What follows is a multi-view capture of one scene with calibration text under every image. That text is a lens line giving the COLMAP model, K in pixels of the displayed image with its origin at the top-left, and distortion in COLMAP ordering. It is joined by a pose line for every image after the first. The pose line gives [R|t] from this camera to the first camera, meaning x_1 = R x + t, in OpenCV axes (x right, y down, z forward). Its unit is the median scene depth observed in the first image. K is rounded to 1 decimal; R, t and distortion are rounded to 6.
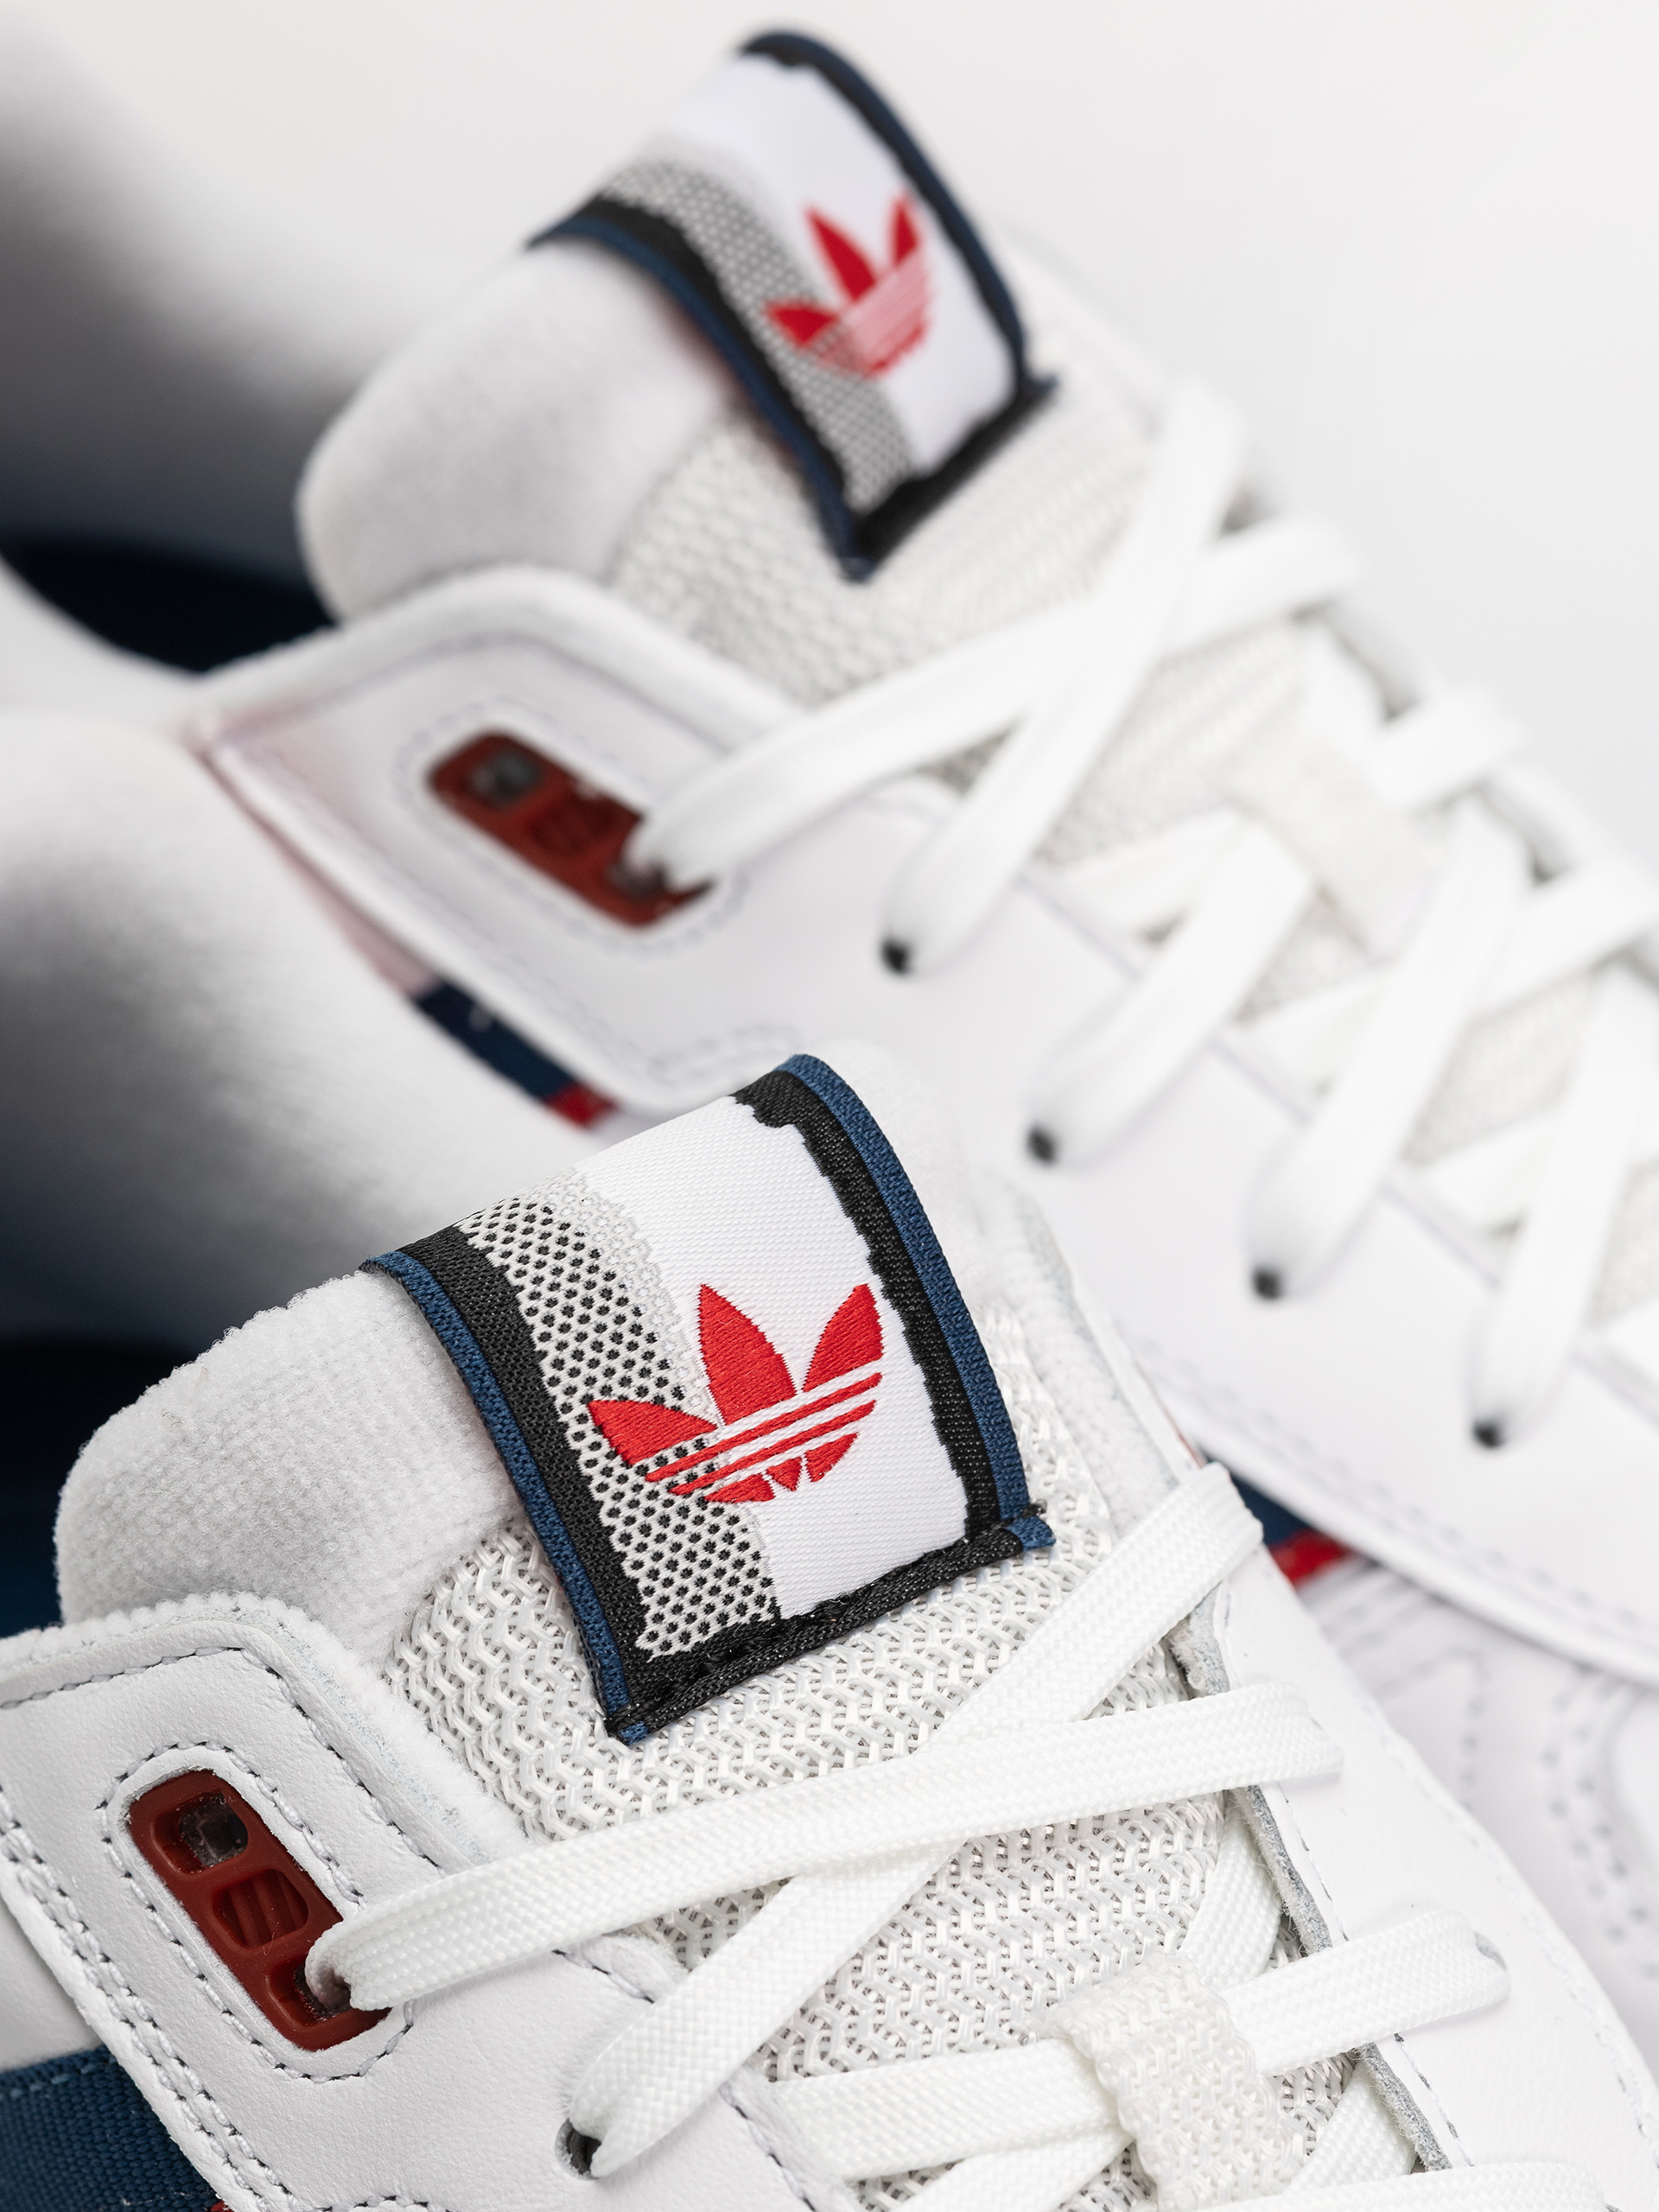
lens RADIAL K [[6931.2, 0, 827.9], [0, 6931.2, 1105.2], [0, 0, 1]] dist [-0.063769, 0.000000]
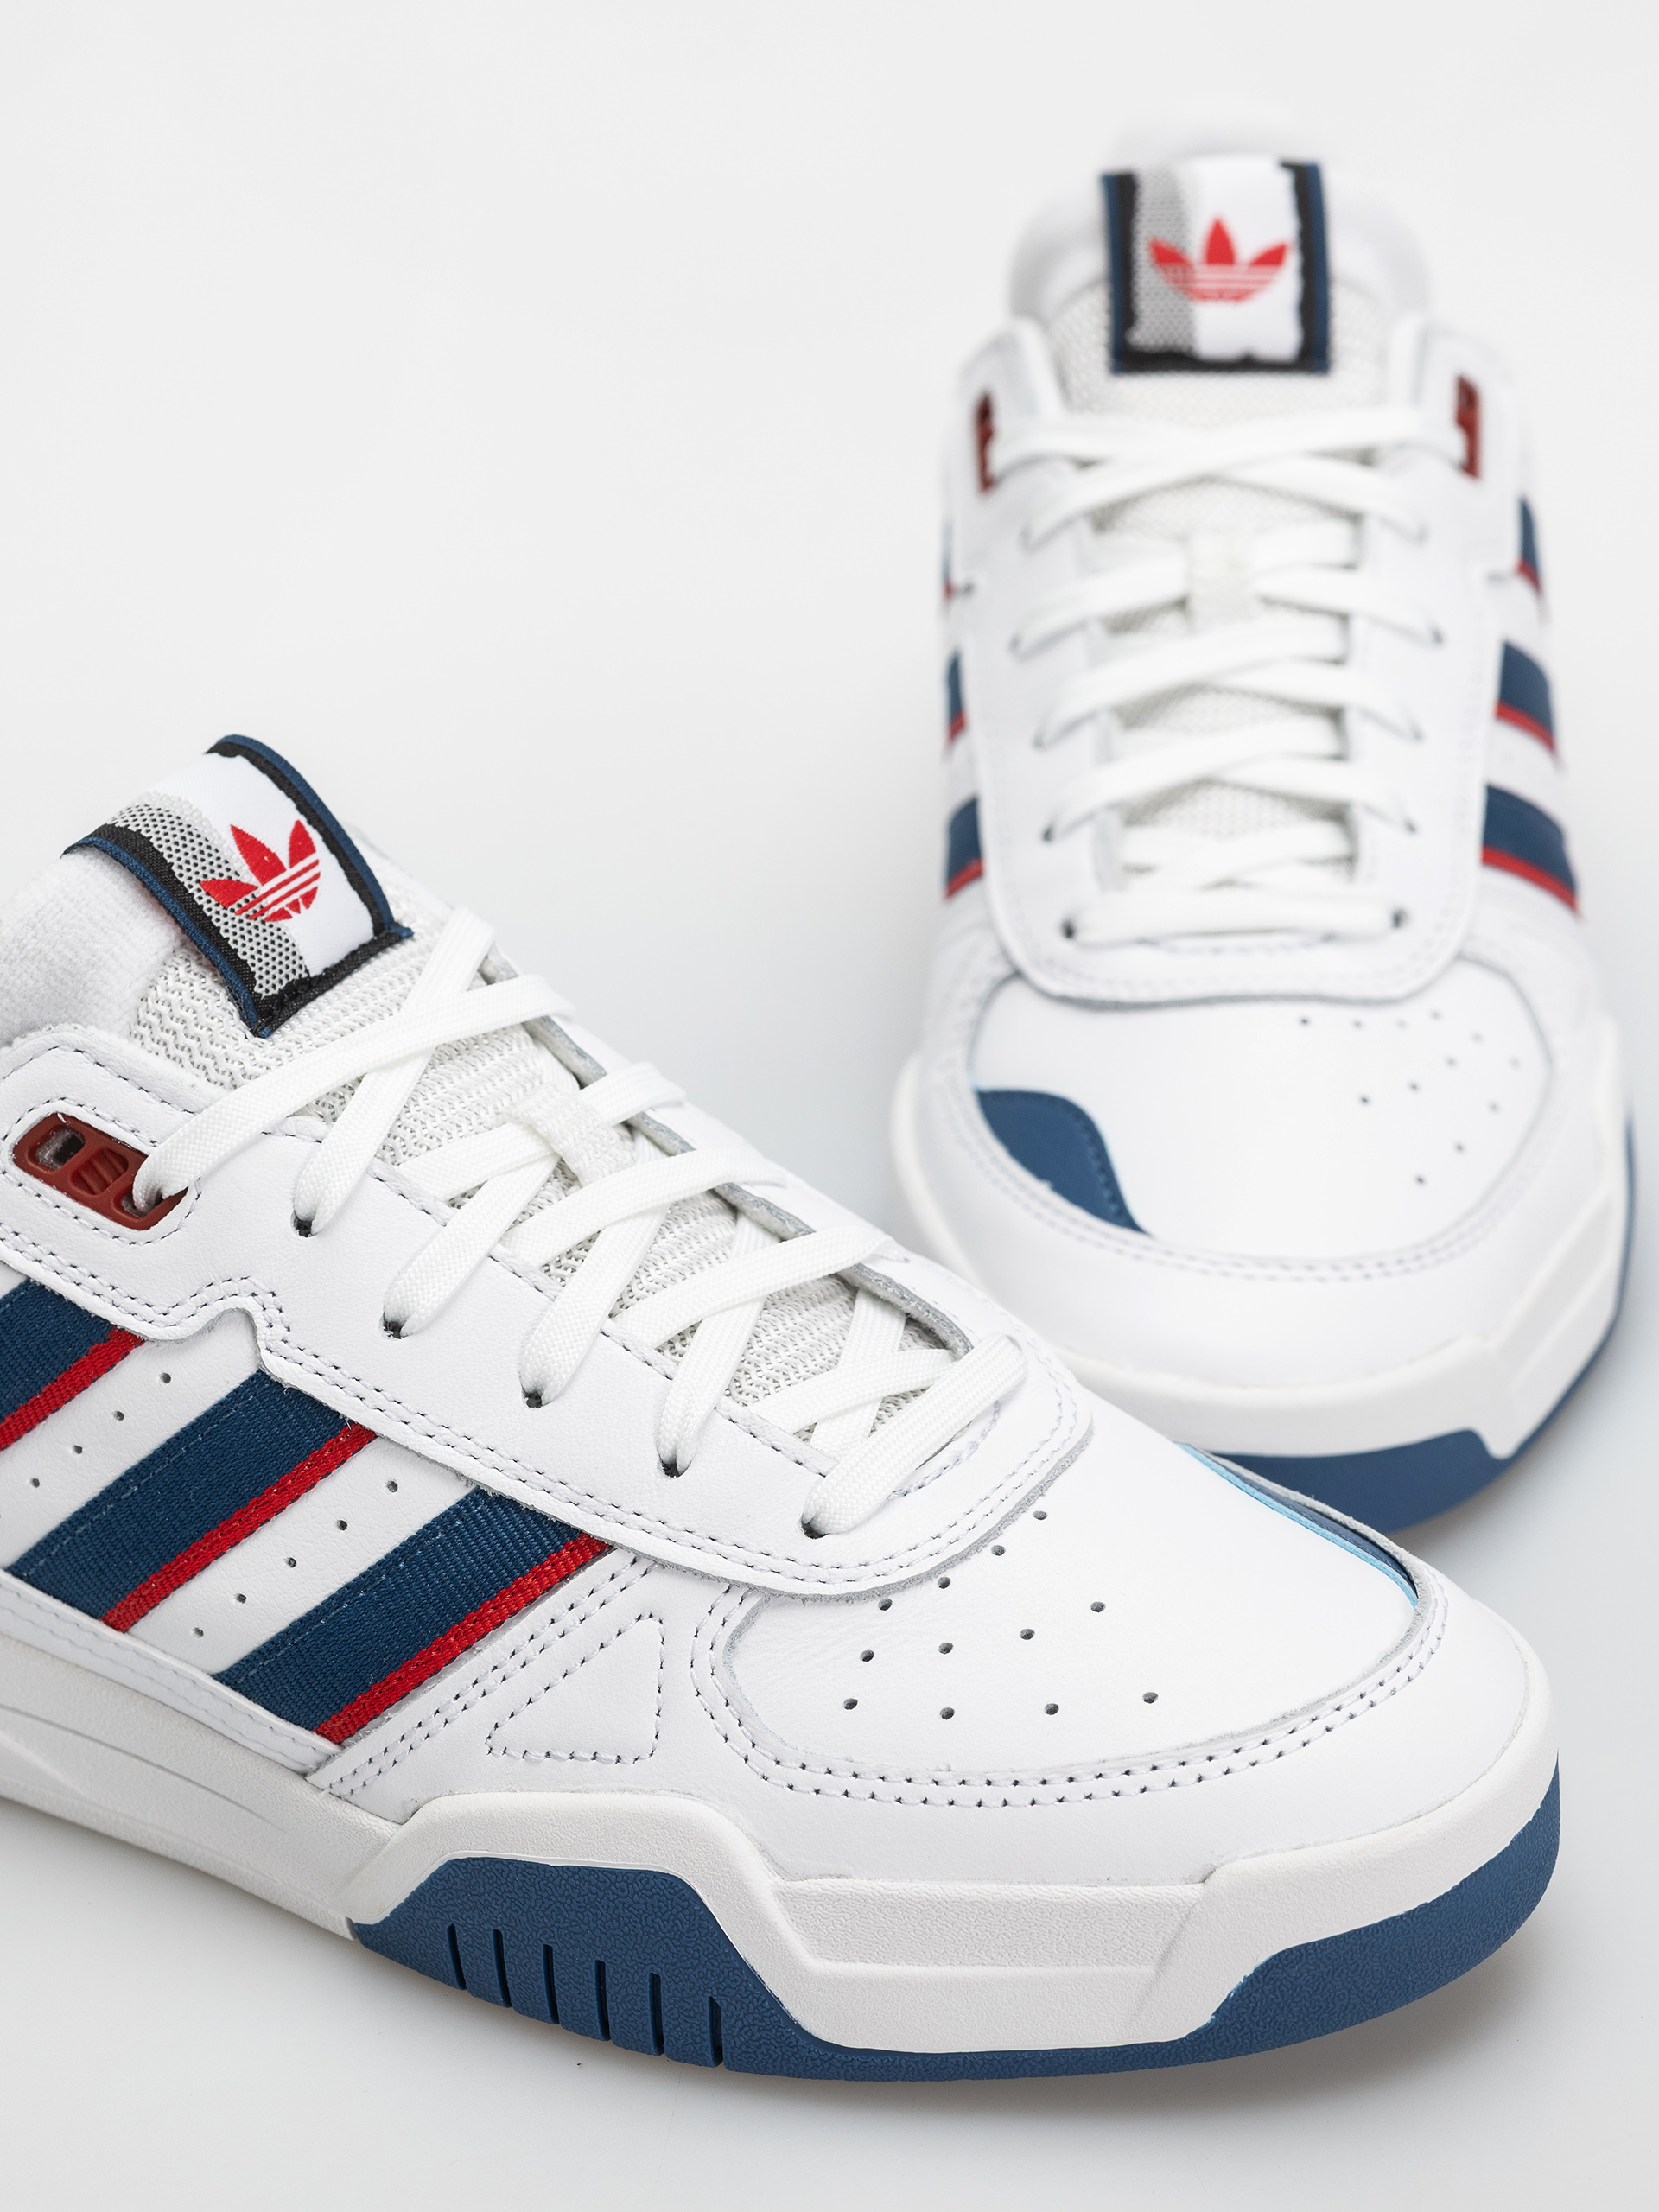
lens RADIAL K [[6931.2, 0, 821.8], [0, 6931.2, 1104.4], [0, 0, 1]] dist [-0.063769, 0.000000]
pose [[0.915190, -0.213646, 0.341734, -0.564276], [0.275426, 0.950578, -0.143327, 0.437644], [-0.294223, 0.225294, 0.928803, -0.891821]]
